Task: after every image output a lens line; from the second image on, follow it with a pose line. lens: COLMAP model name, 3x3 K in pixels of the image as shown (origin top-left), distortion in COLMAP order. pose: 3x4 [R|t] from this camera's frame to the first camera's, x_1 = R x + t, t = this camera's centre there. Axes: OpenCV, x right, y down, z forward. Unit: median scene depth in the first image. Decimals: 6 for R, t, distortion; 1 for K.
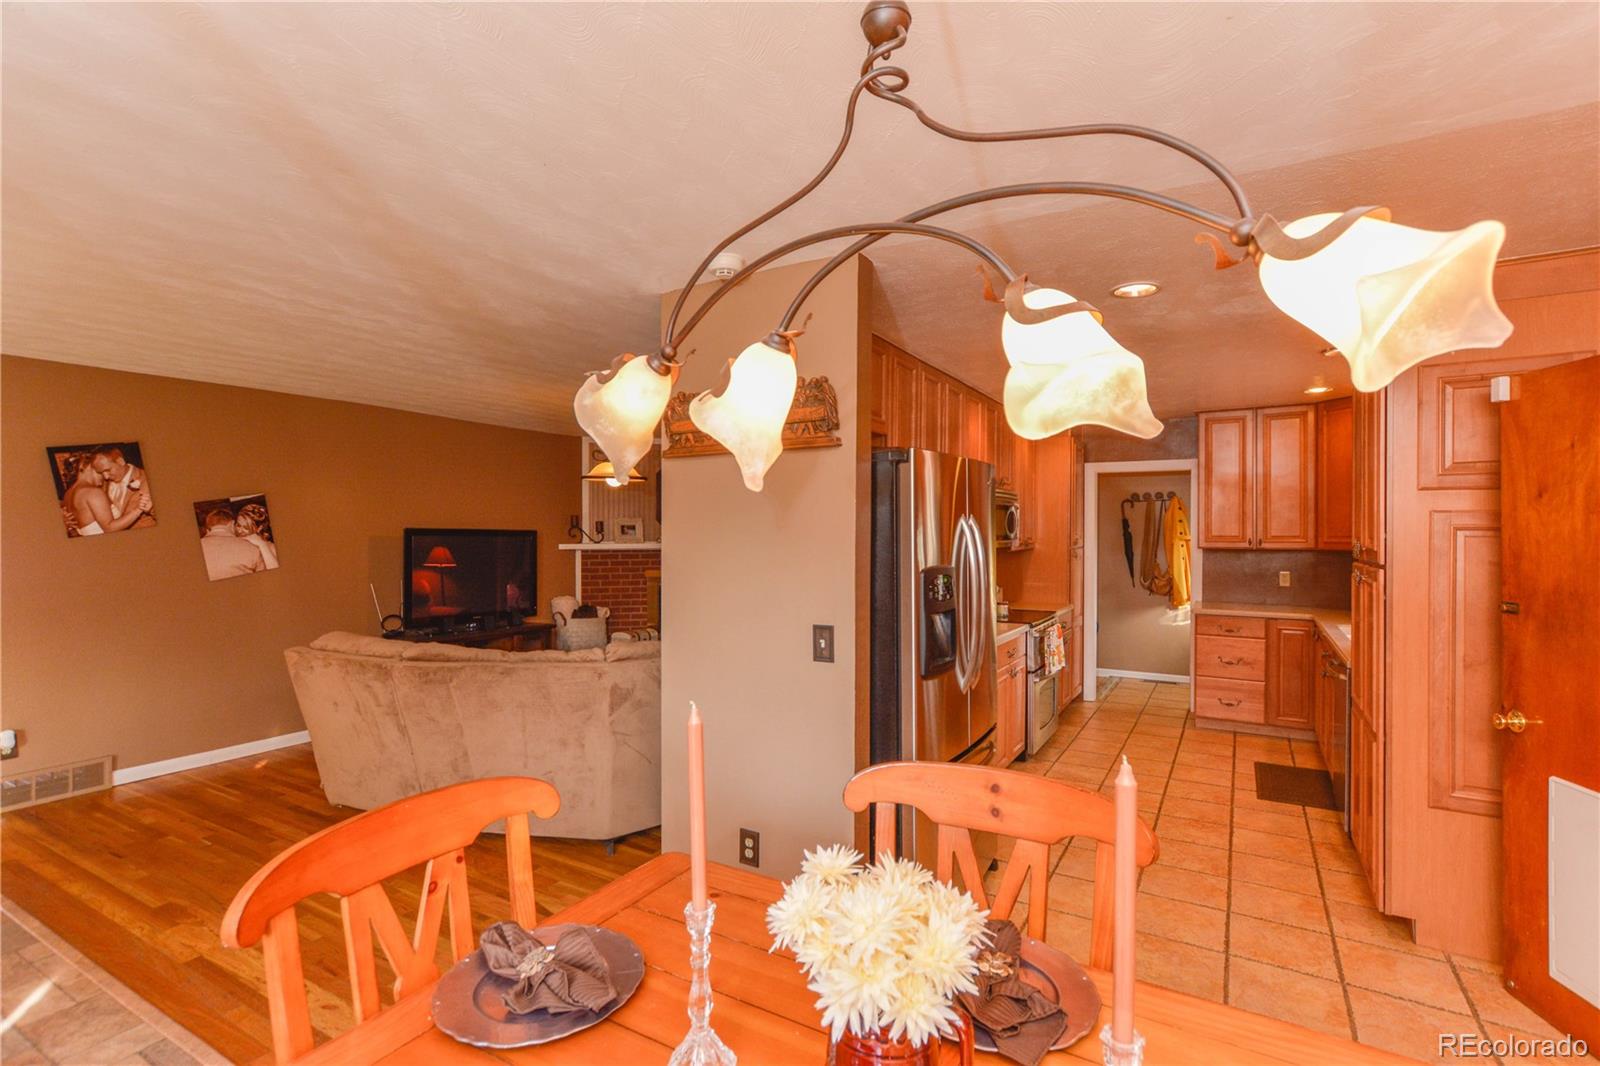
lens RADIAL K [[750.9, 0, 798.6], [0, 750.9, 533.0], [0, 0, 1]] dist [0.001547, 0.000133]
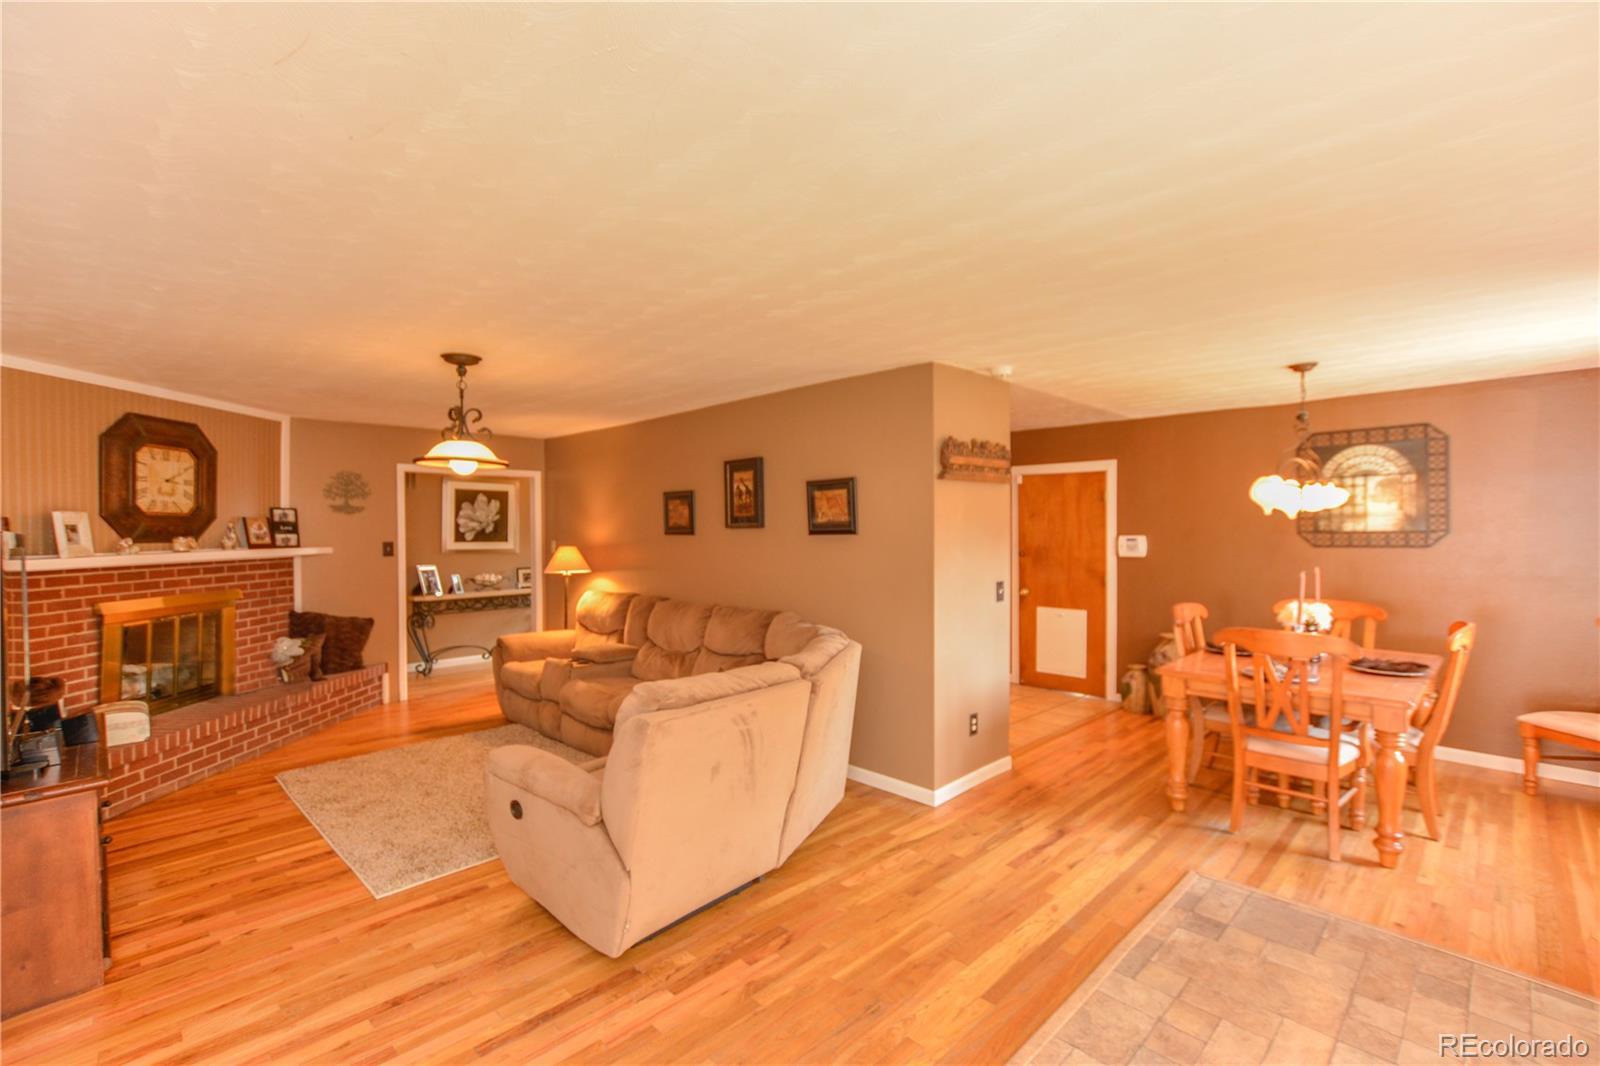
lens RADIAL K [[697.0, 0, 795.3], [0, 697.0, 537.4], [0, 0, 1]] dist [-0.003959, -0.000335]
pose [[0.247615, -0.014690, 0.968747, -1.713360], [0.007717, 0.999883, 0.013190, -0.008957], [-0.968828, 0.004209, 0.247700, 1.060697]]
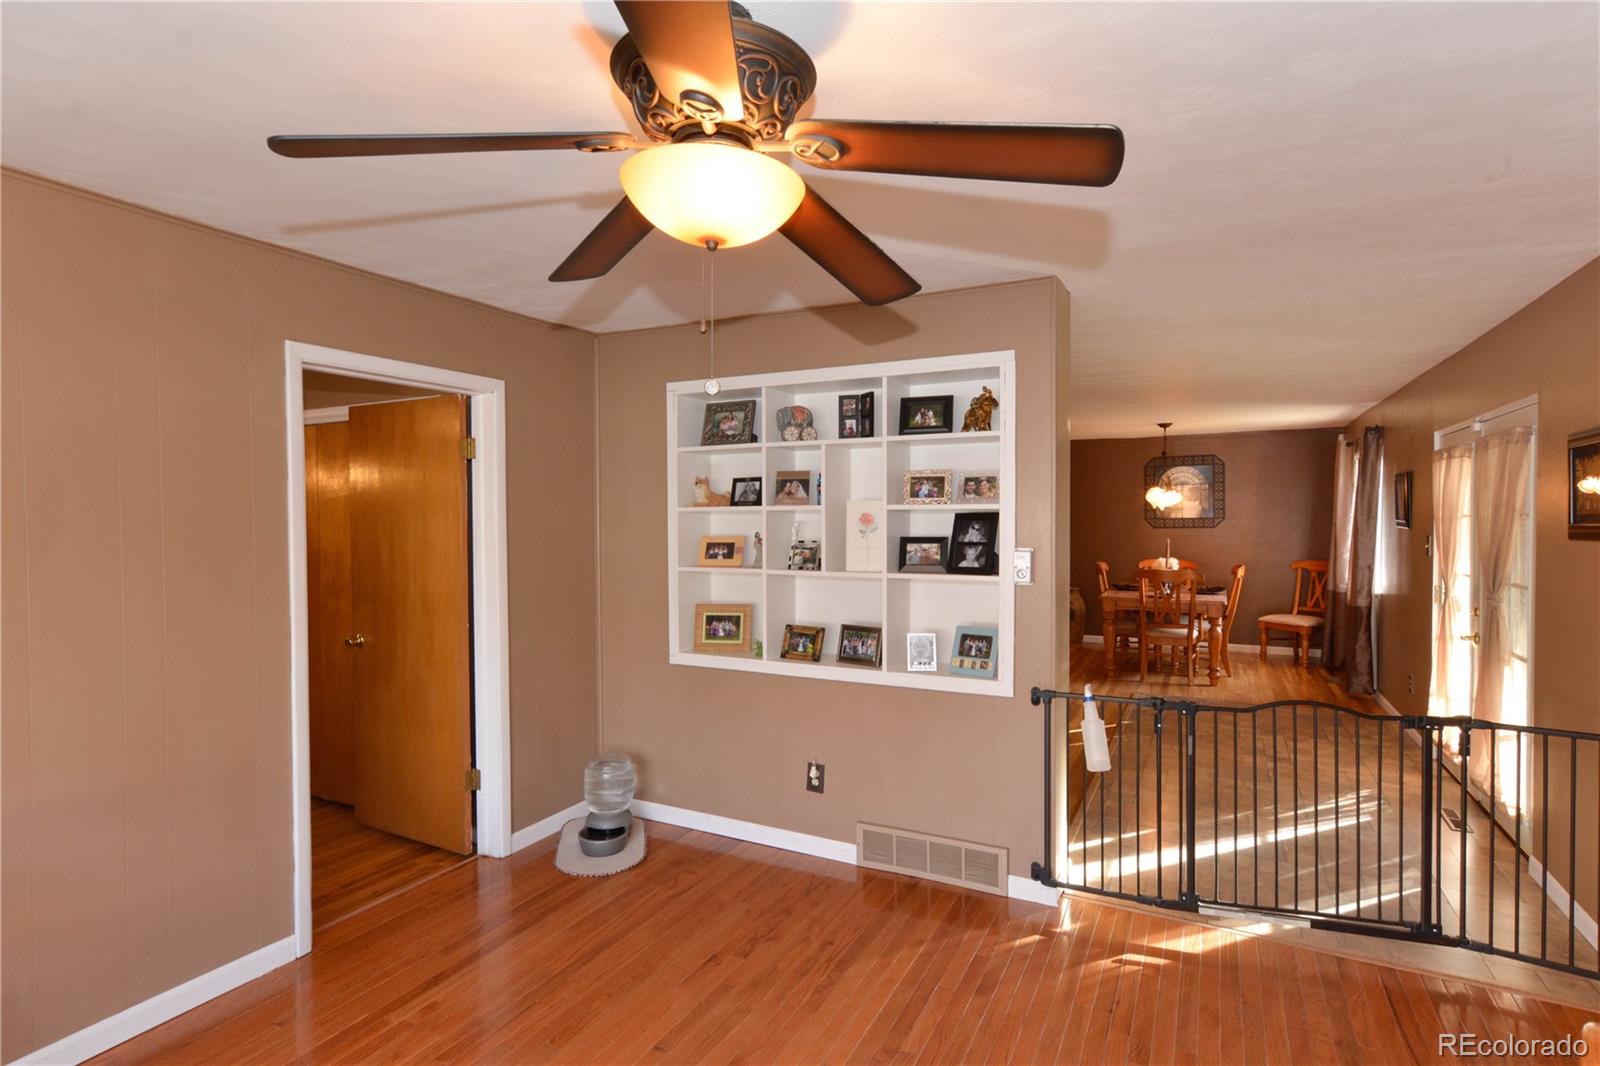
lens RADIAL K [[824.8, 0, 803.3], [0, 824.8, 536.6], [0, 0, 1]] dist [-0.004046, 0.000072]
pose [[-0.084924, -0.021884, 0.996147, -3.657941], [0.009955, 0.999690, 0.022811, -0.007615], [-0.996338, 0.011854, -0.084680, 2.495595]]
